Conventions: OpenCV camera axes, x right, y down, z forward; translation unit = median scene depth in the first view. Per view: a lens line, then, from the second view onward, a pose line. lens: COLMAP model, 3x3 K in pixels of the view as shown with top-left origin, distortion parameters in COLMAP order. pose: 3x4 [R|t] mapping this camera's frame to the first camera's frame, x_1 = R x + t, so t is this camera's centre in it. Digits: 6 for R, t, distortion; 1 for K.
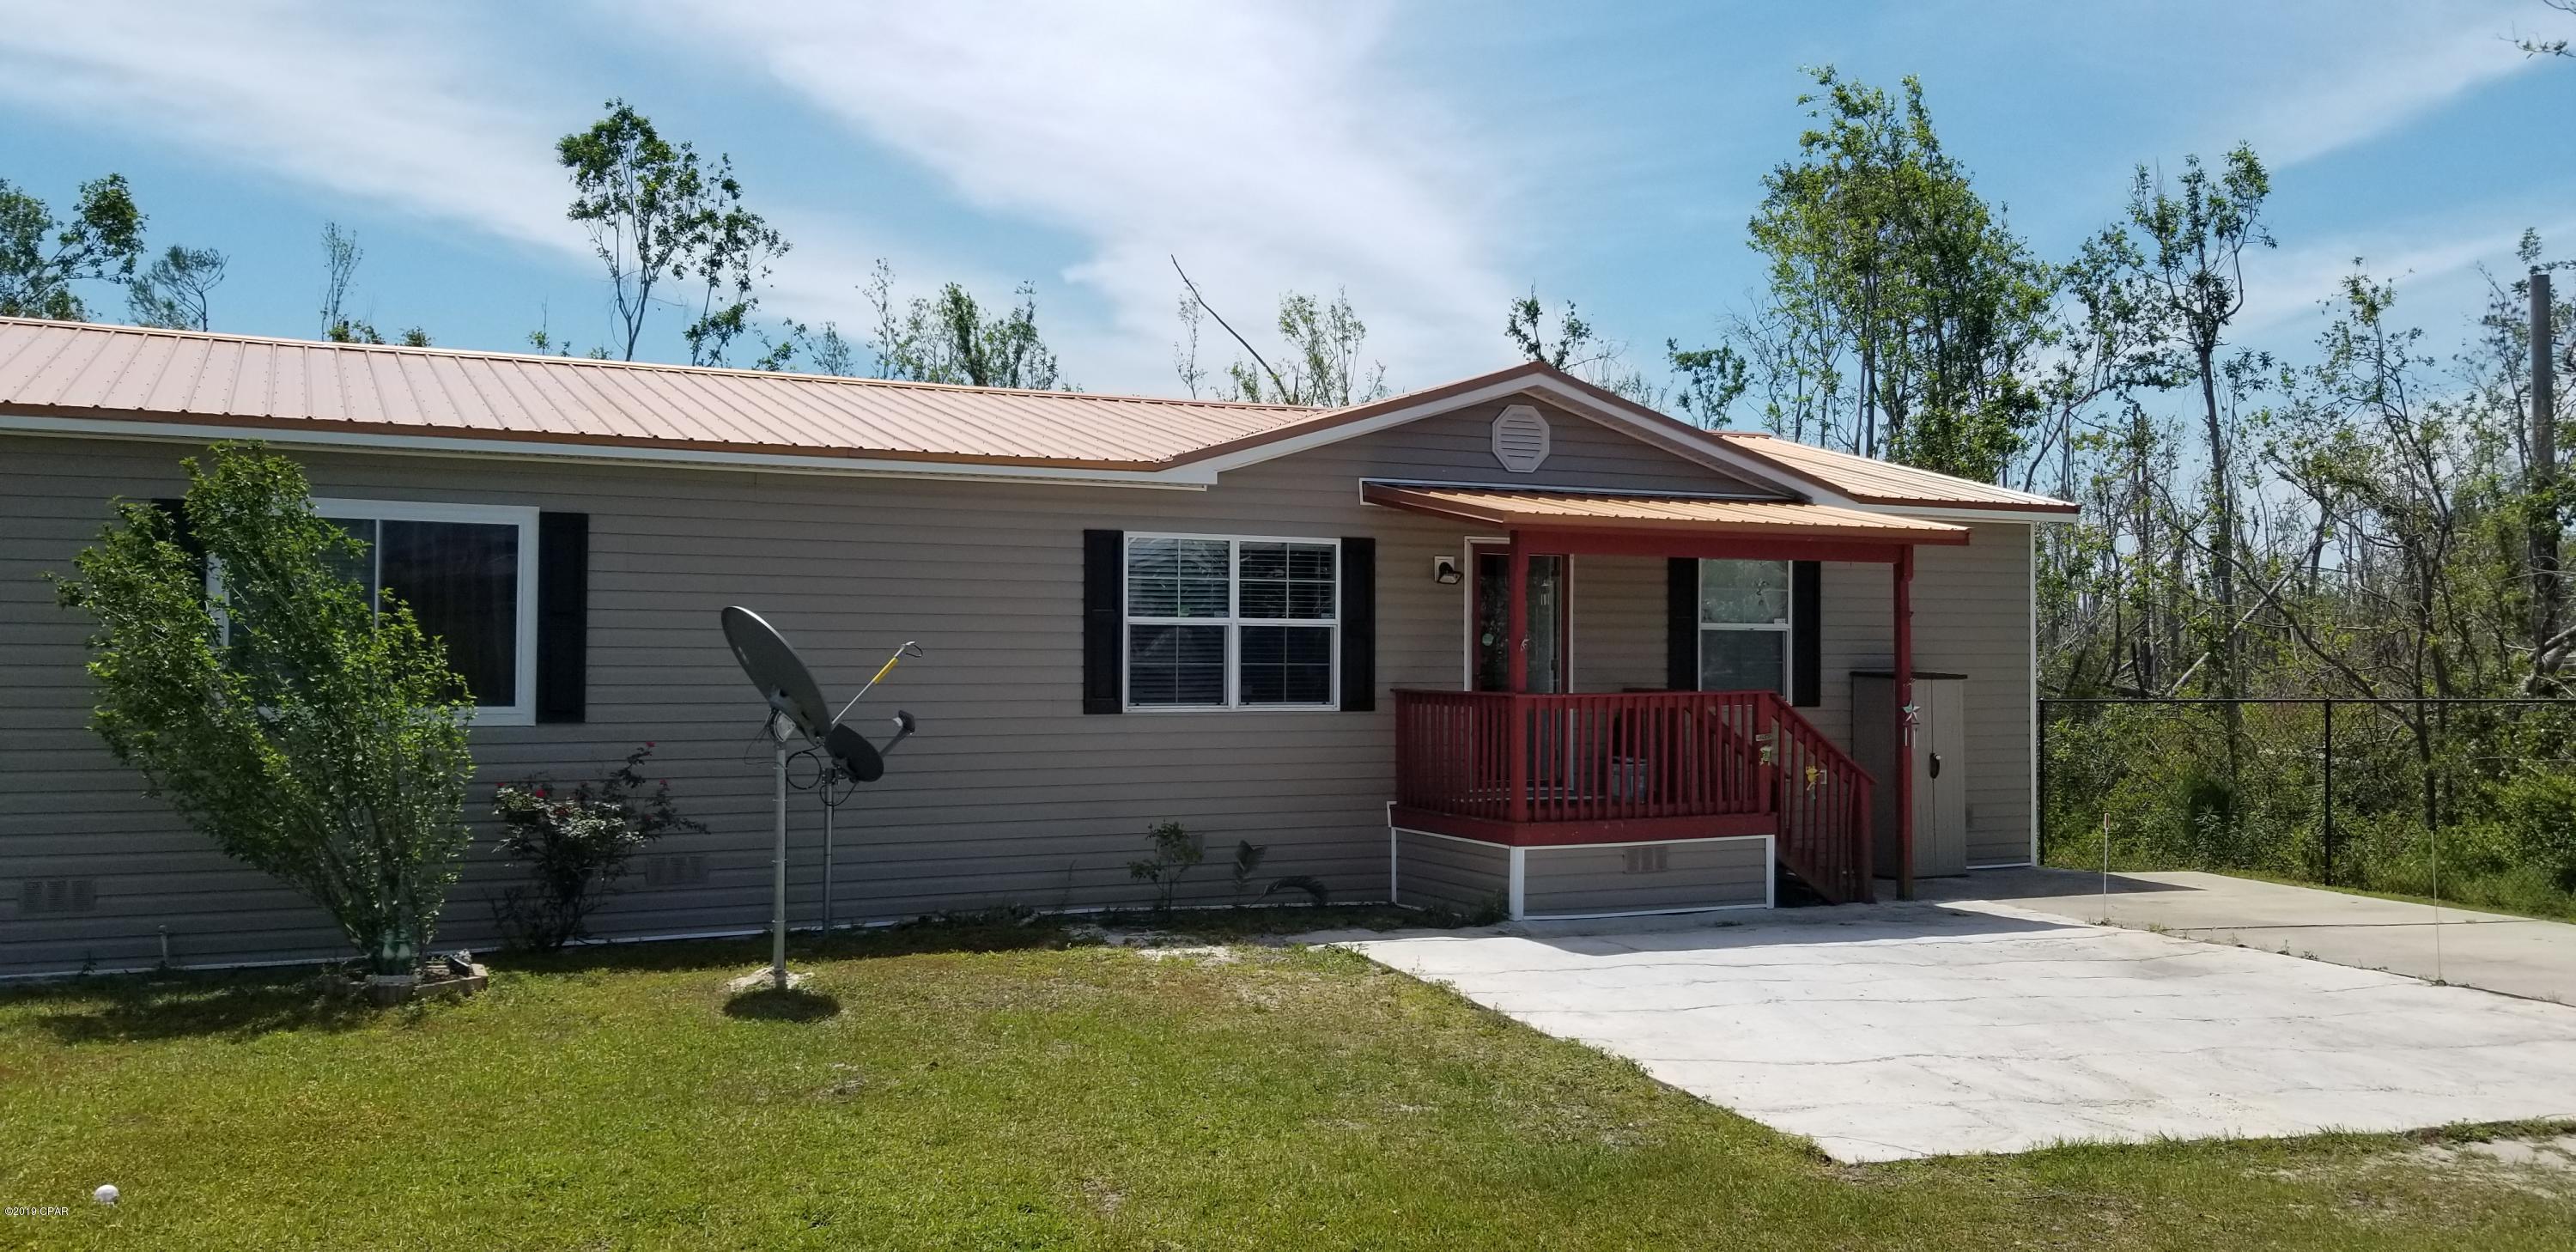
lens RADIAL K [[2034.7, 0, 1285.9], [0, 2034.7, 624.8], [0, 0, 1]] dist [0.057175, 0.001901]
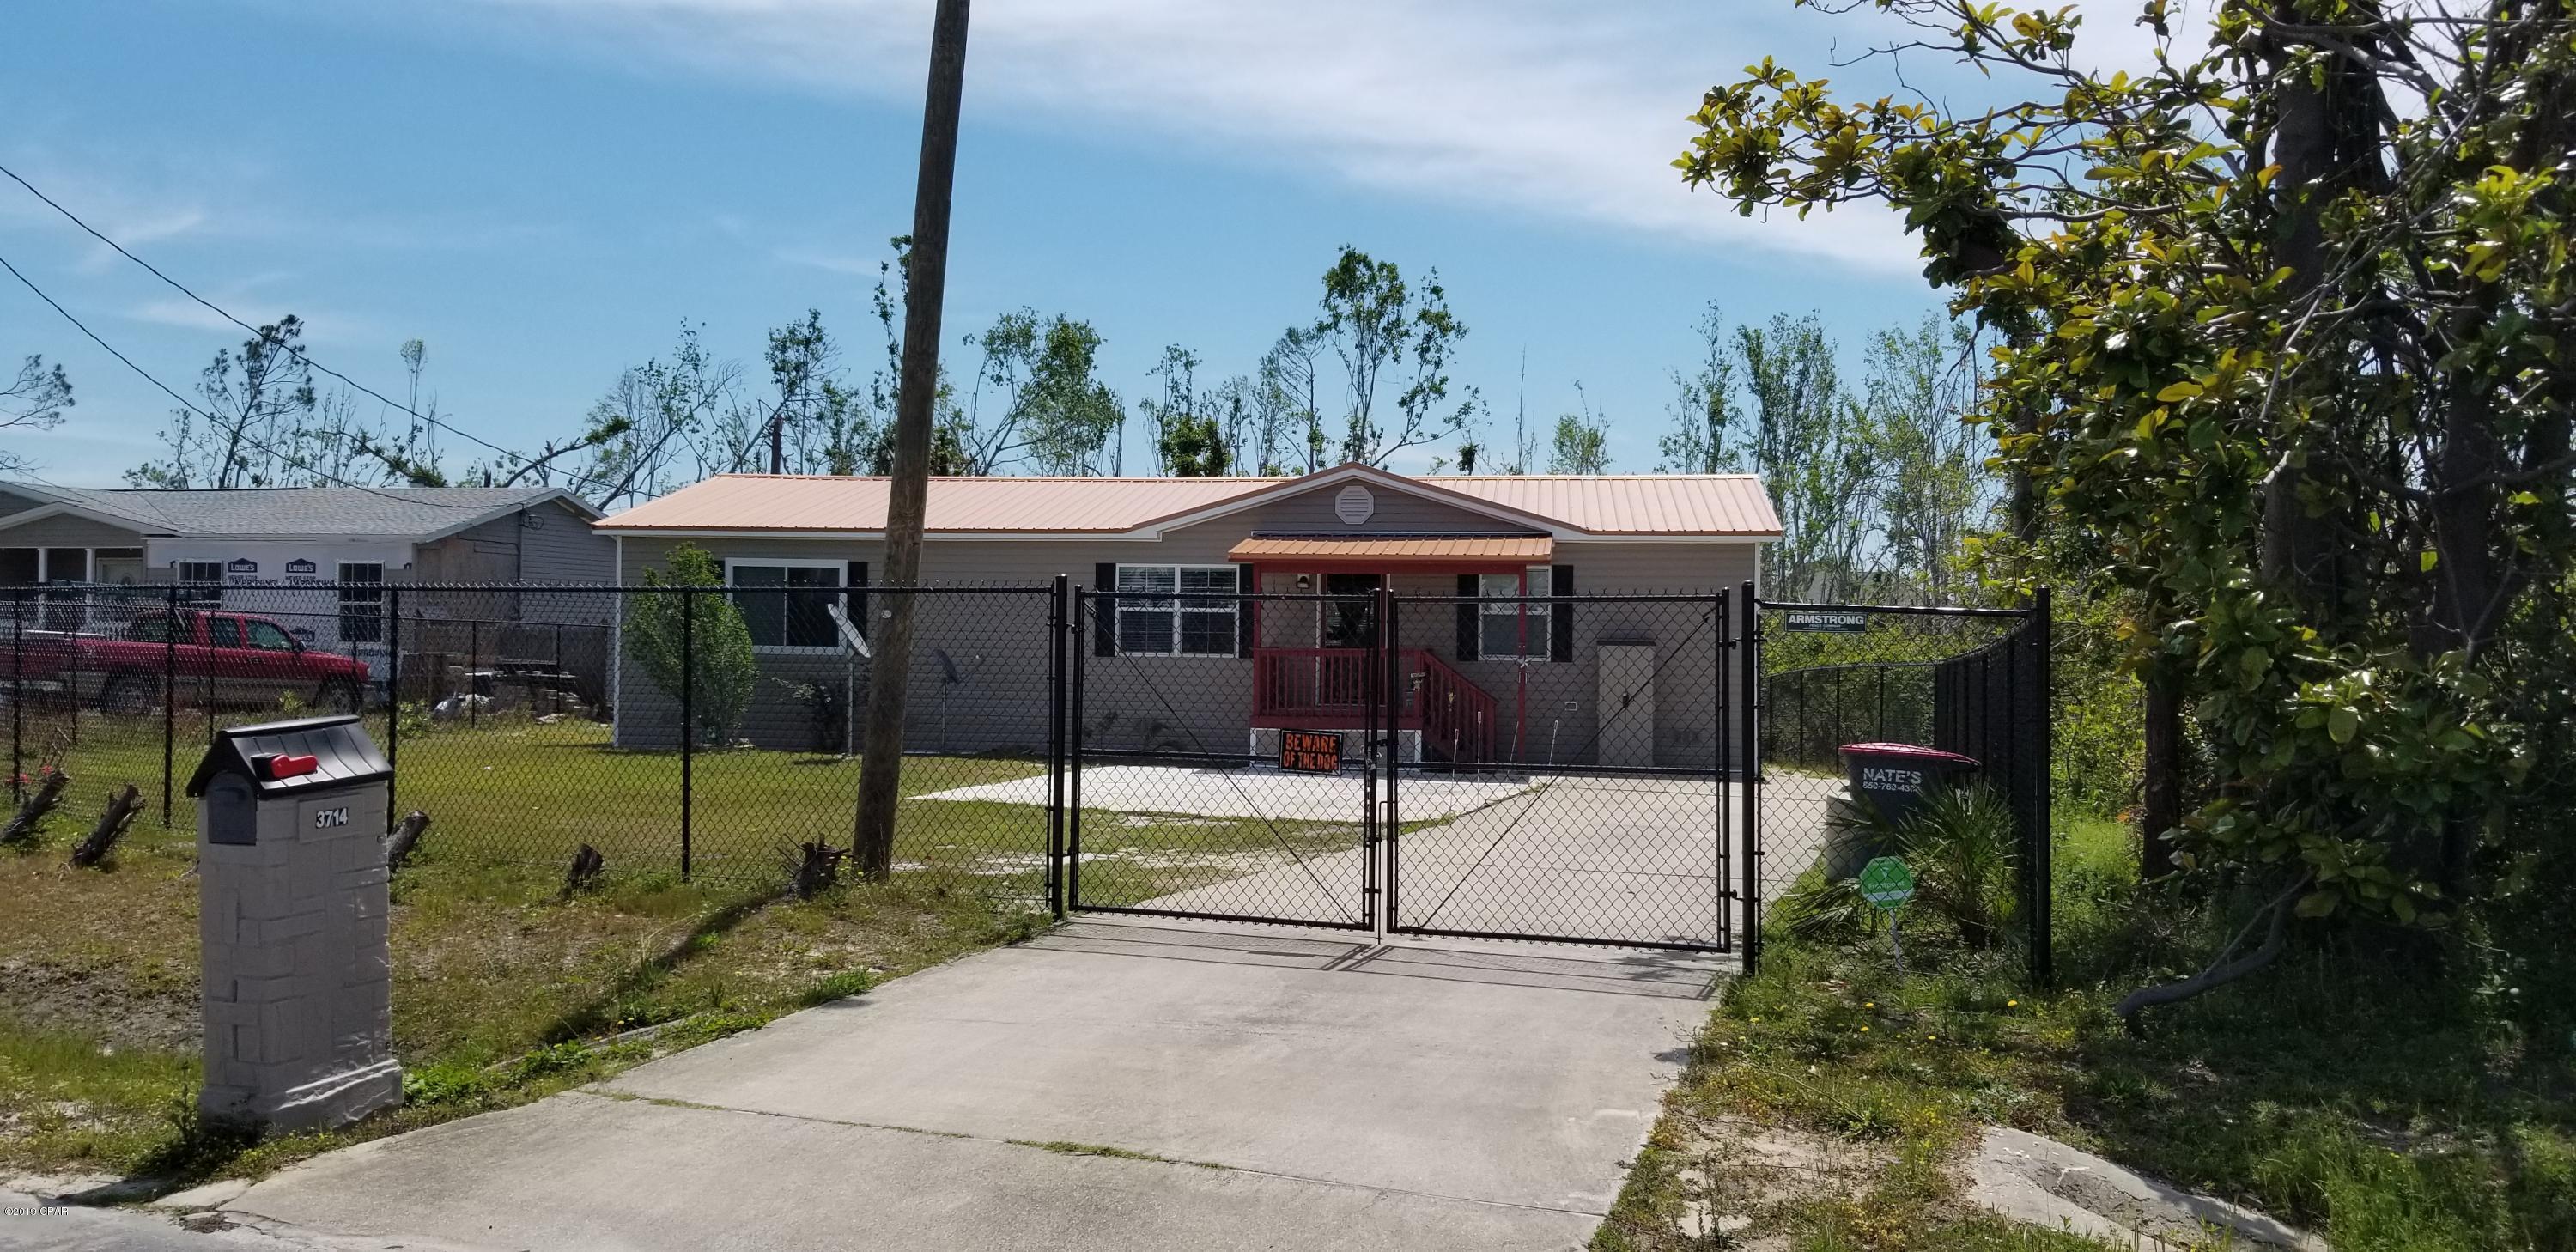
lens RADIAL K [[2034.7, 0, 1289.4], [0, 2034.7, 624.9], [0, 0, 1]] dist [0.057175, 0.001901]
pose [[0.827898, 0.003881, -0.560865, 1.103470], [0.000555, 0.999970, 0.007740, -0.002005], [0.560878, -0.006719, 0.827871, -0.503871]]
